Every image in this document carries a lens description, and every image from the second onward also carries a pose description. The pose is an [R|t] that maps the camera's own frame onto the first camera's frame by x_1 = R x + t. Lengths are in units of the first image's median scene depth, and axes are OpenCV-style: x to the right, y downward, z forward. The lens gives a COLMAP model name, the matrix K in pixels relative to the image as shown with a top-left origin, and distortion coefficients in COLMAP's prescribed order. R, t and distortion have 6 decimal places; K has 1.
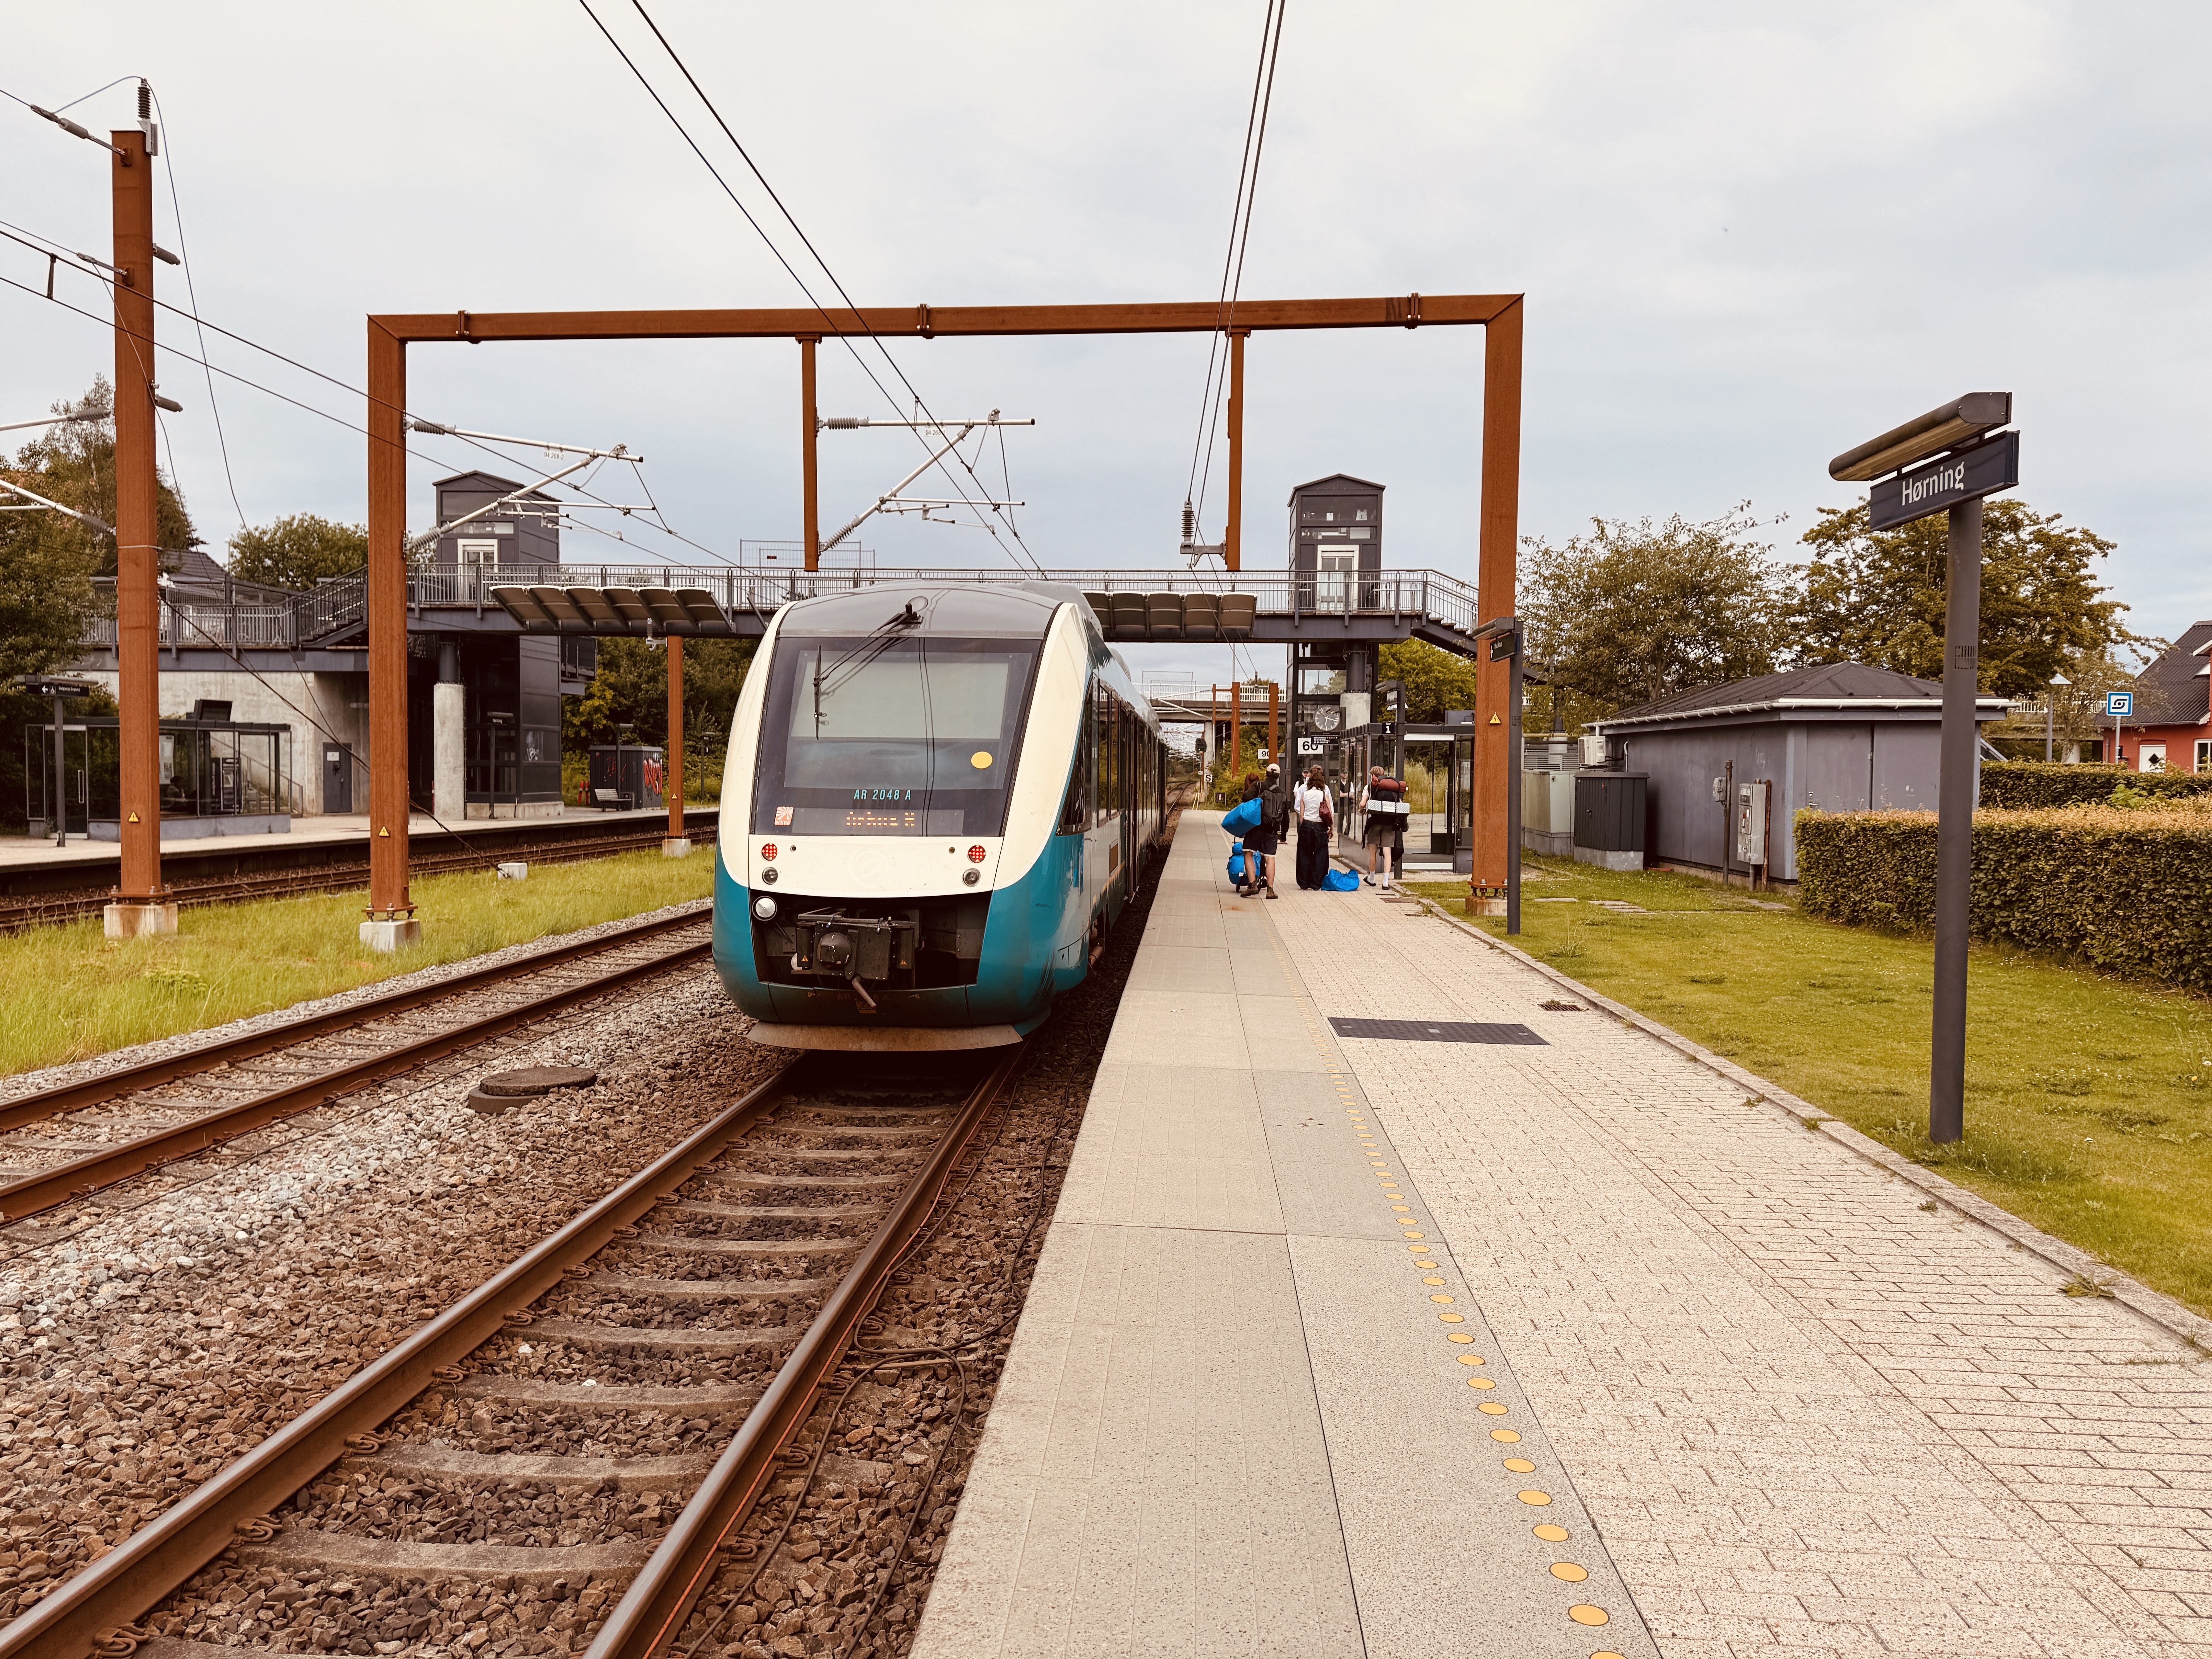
lens RADIAL K [[1550.3, 0, 1106.0], [0, 1550.3, 829.5], [0, 0, 1]] dist [0.077896, -0.103831]
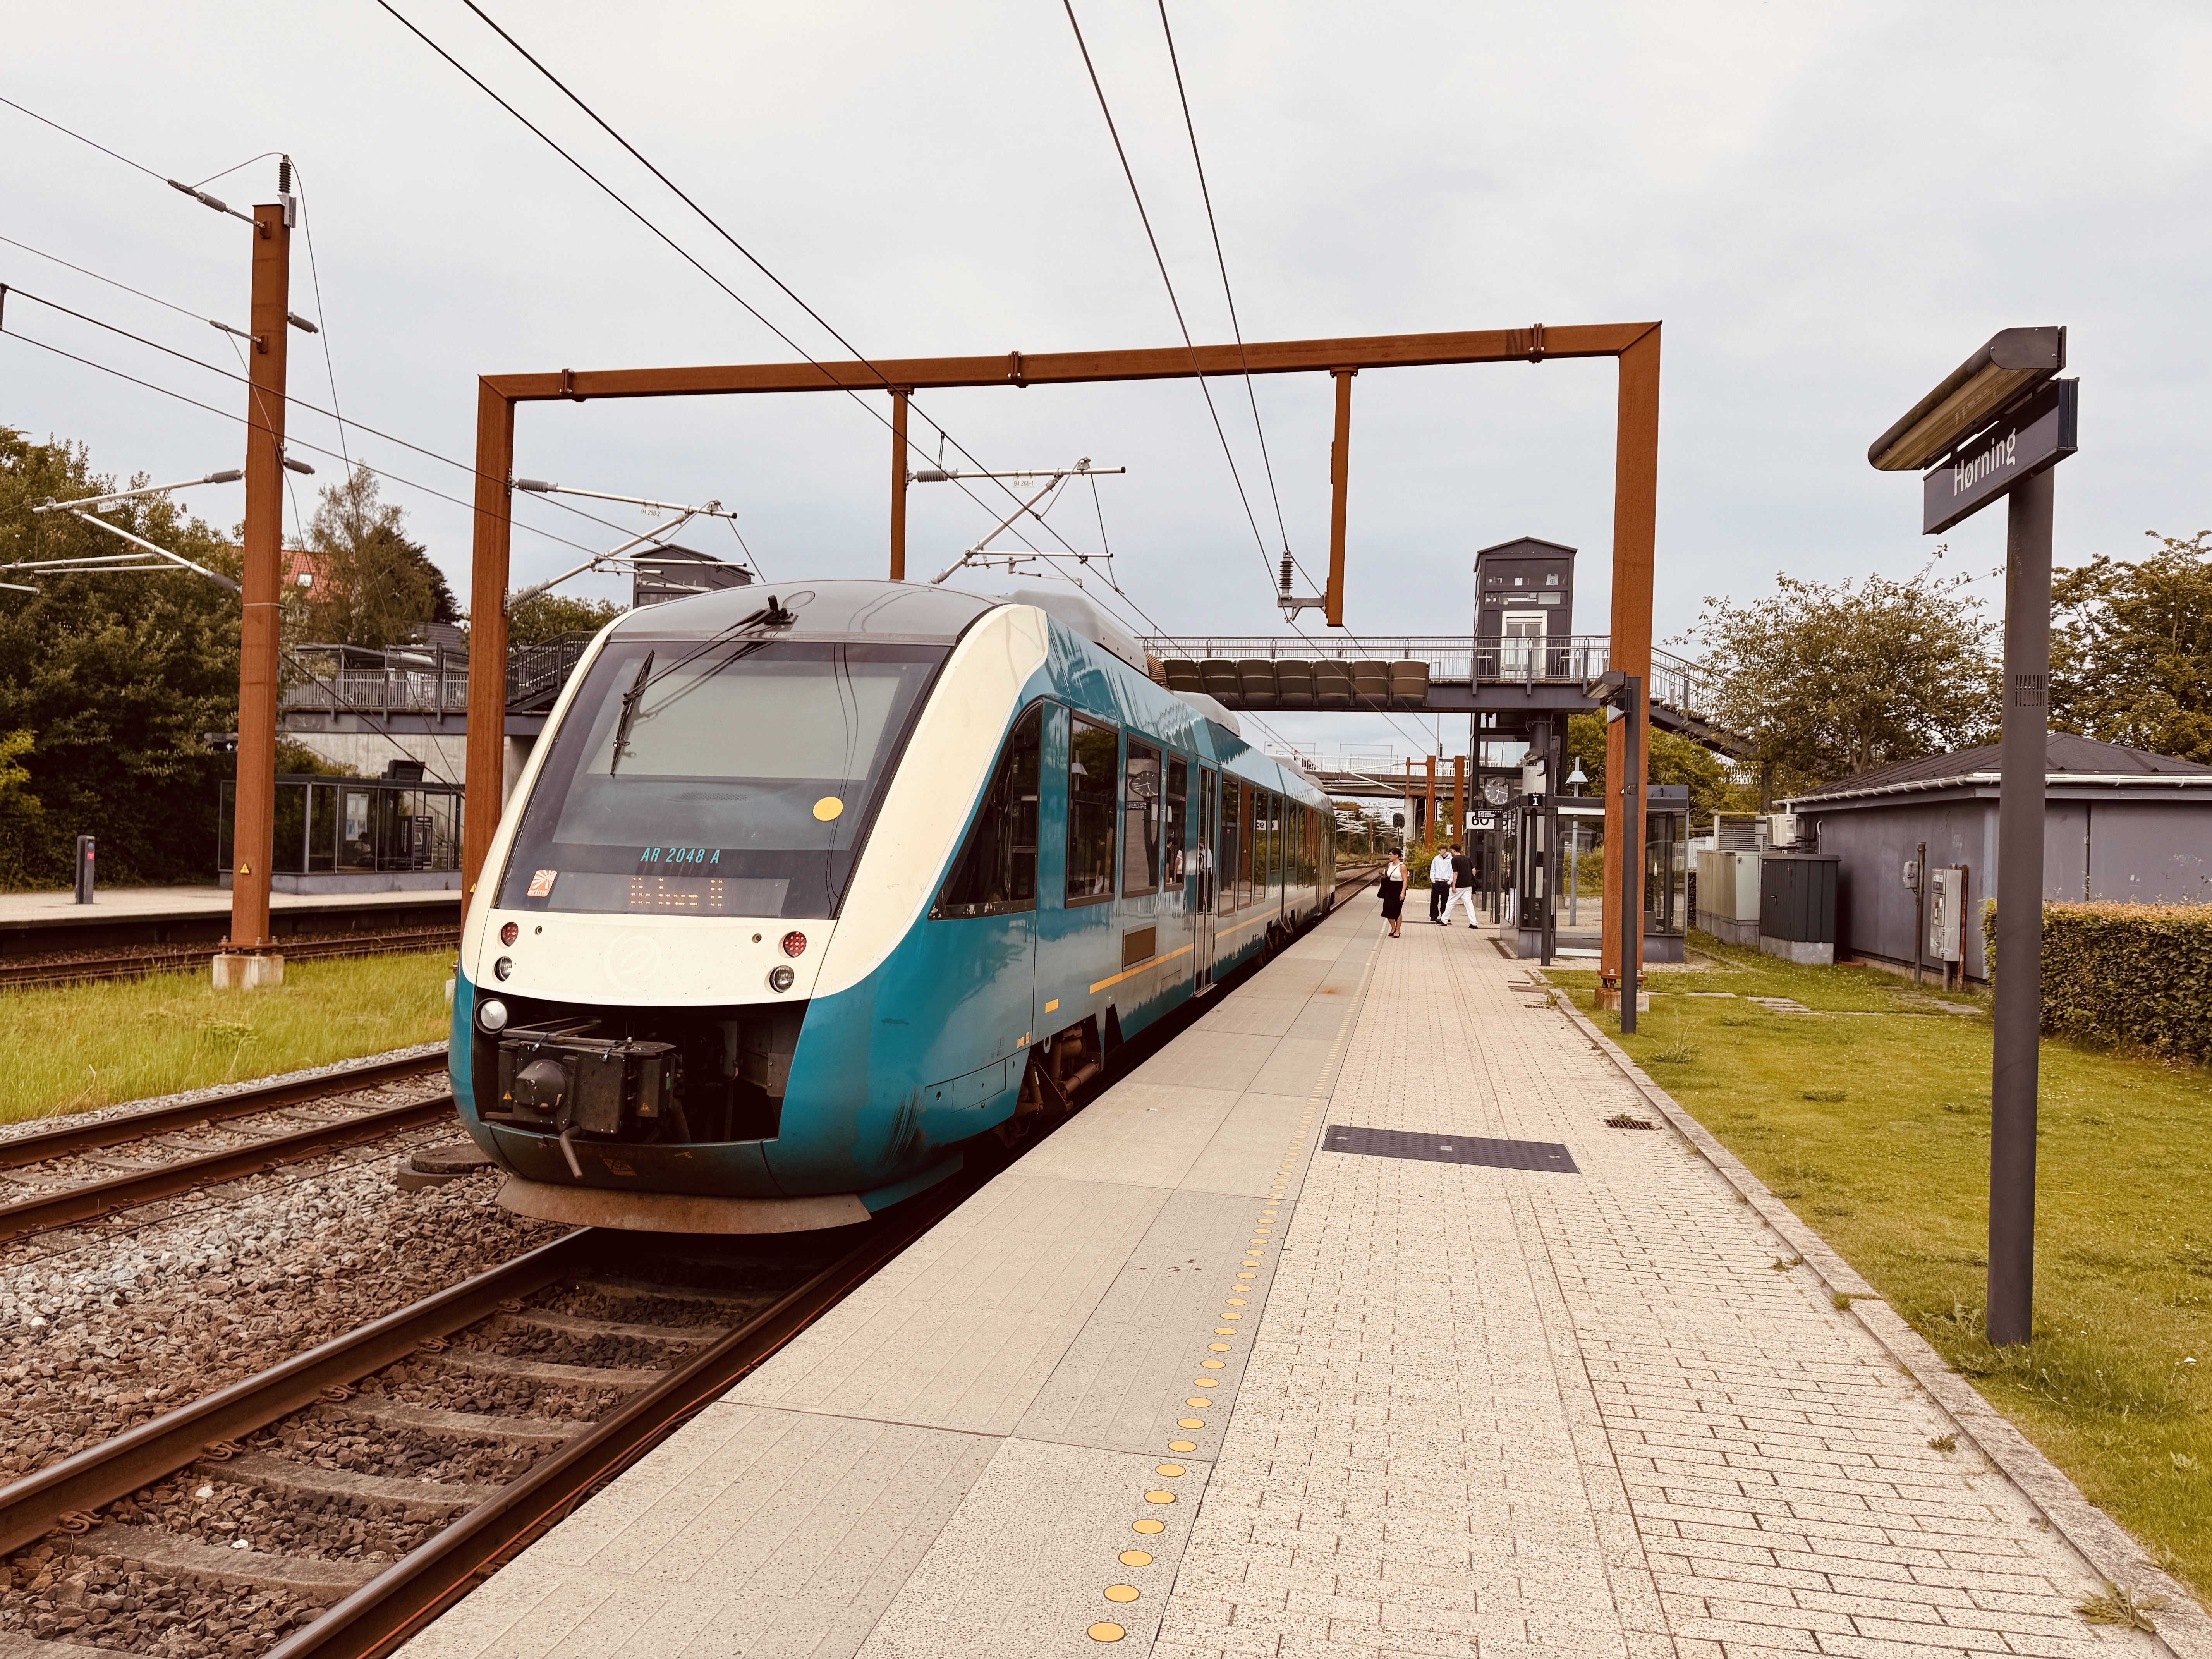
lens RADIAL K [[1561.0, 0, 1106.0], [0, 1561.0, 829.5], [0, 0, 1]] dist [0.035337, -0.037269]
pose [[0.990360, 0.016846, -0.137487, 0.072916], [-0.023384, 0.998664, -0.046078, 0.000496], [0.136527, 0.048849, 0.989431, 0.068002]]
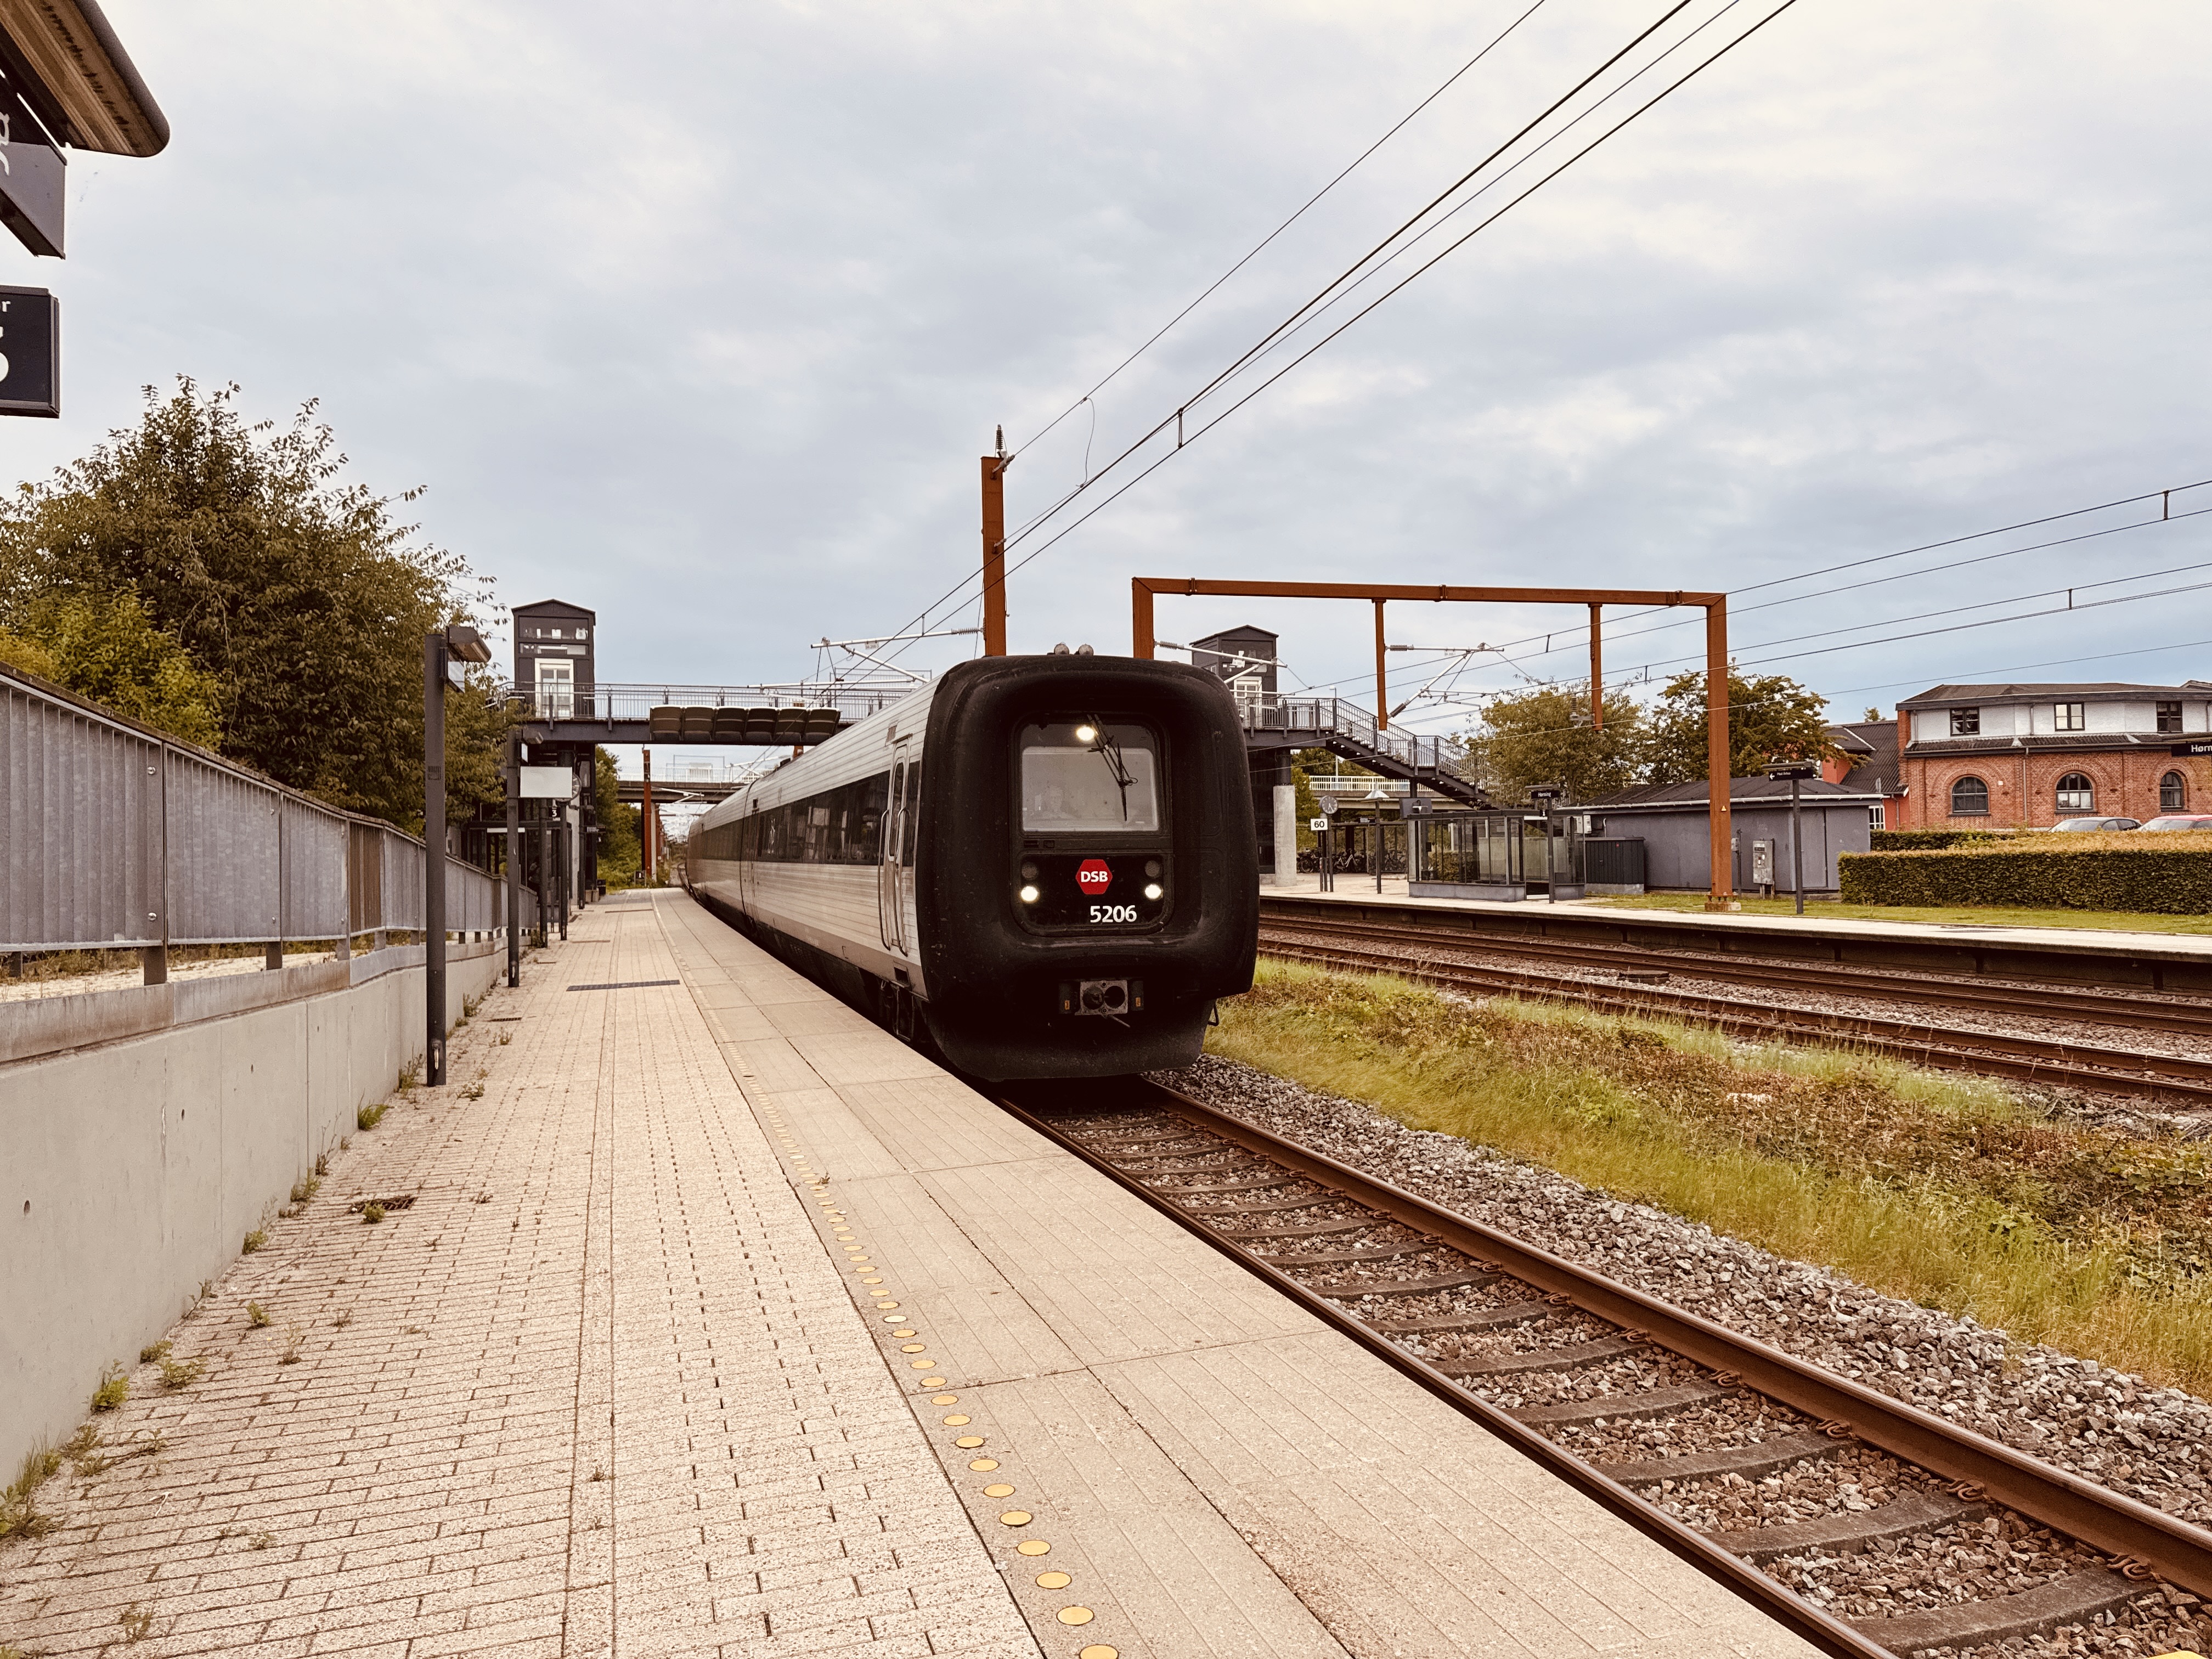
lens RADIAL K [[1563.4, 0, 1106.0], [0, 1563.4, 829.5], [0, 0, 1]] dist [0.069525, -0.181403]
pose [[0.936018, -0.020760, 0.351340, -1.089316], [0.039368, 0.998170, -0.045904, 0.014207], [-0.349744, 0.056798, 0.935122, -0.526370]]
